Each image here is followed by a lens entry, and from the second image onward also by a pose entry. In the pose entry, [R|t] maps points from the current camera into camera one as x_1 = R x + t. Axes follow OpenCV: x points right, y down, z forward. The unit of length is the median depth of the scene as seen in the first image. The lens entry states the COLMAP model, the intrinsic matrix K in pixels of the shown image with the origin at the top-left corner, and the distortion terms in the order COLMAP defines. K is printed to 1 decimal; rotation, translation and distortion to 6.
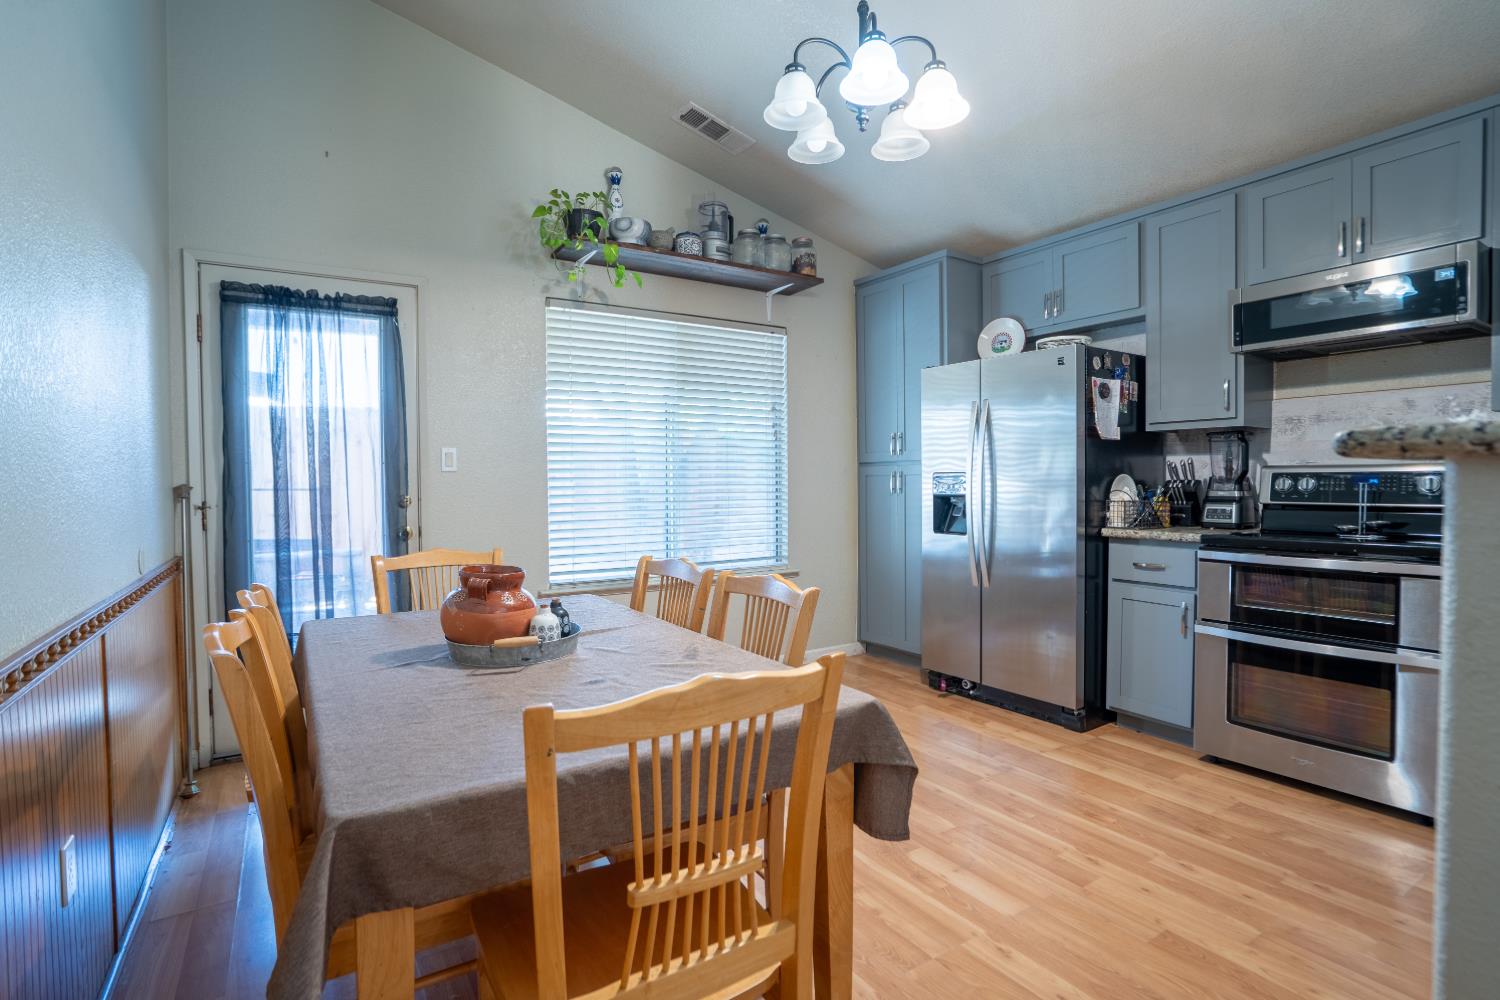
lens RADIAL K [[768.9, 0, 750.0], [0, 768.9, 500.0], [0, 0, 1]] dist [-0.066306, 0.035393]
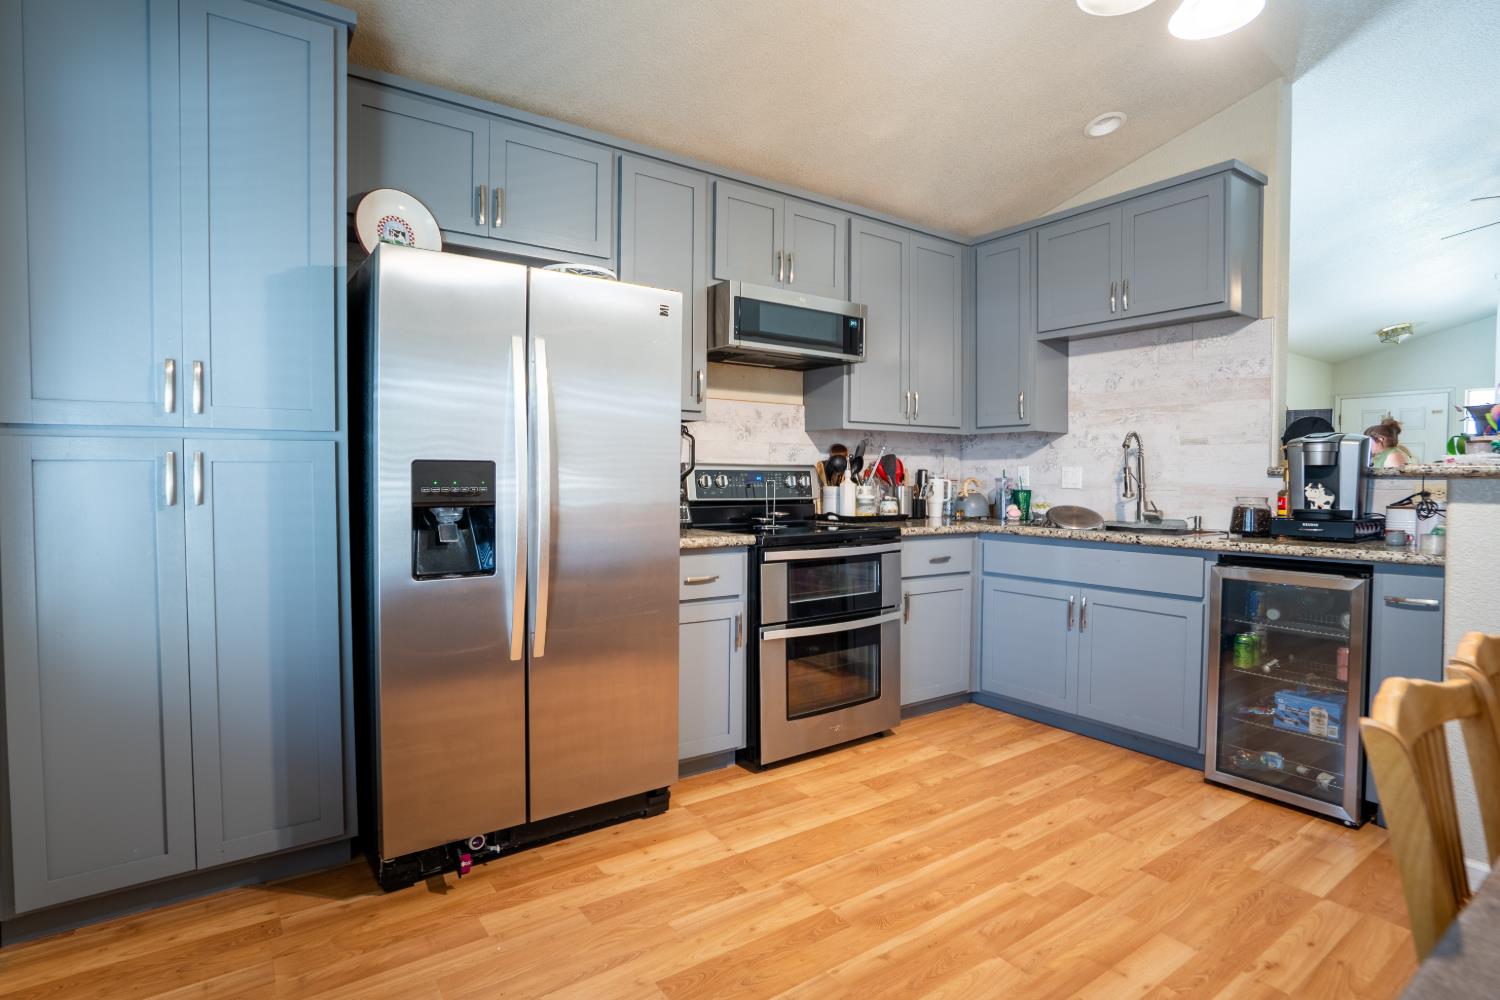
lens RADIAL K [[768.9, 0, 750.0], [0, 768.9, 500.0], [0, 0, 1]] dist [-0.066306, 0.035393]
pose [[-0.066409, -0.031458, 0.997296, -0.367637], [0.016897, 0.999324, 0.032647, -0.031540], [-0.997649, 0.019019, -0.065832, 1.120601]]
